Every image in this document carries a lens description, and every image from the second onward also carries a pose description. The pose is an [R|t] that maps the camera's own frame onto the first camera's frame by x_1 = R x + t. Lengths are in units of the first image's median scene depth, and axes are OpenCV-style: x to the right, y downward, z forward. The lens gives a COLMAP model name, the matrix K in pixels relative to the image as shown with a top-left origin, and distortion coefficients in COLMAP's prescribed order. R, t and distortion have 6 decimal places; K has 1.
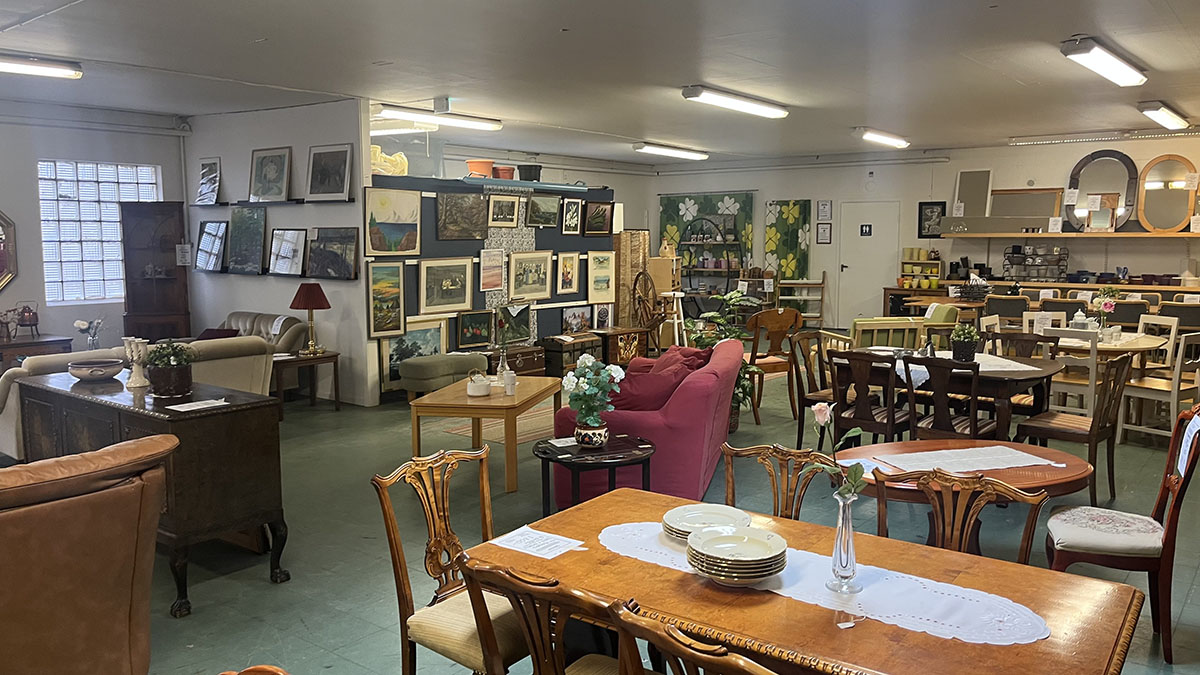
lens RADIAL K [[901.3, 0, 600.0], [0, 901.3, 337.5], [0, 0, 1]] dist [0.084261, -0.108943]
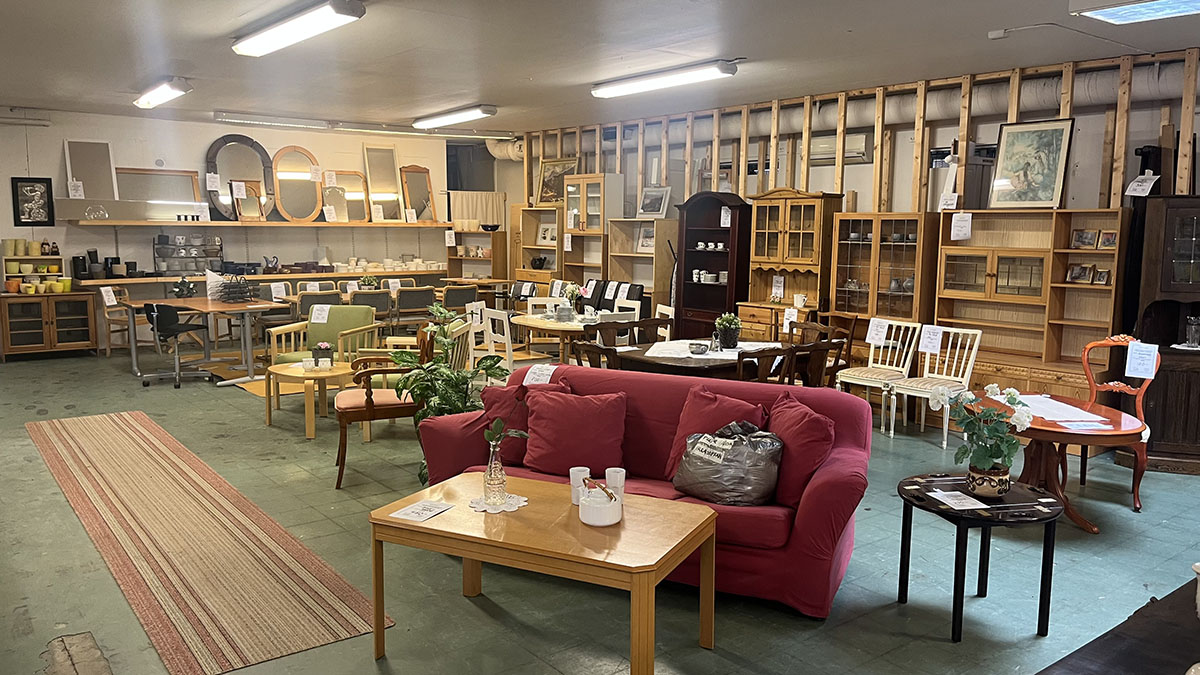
lens RADIAL K [[901.3, 0, 600.0], [0, 901.3, 337.5], [0, 0, 1]] dist [0.084261, -0.108943]
pose [[0.279044, -0.116566, 0.953177, -0.264950], [0.104477, 0.990398, 0.090532, -0.041154], [-0.954578, 0.074323, 0.288543, 0.374423]]
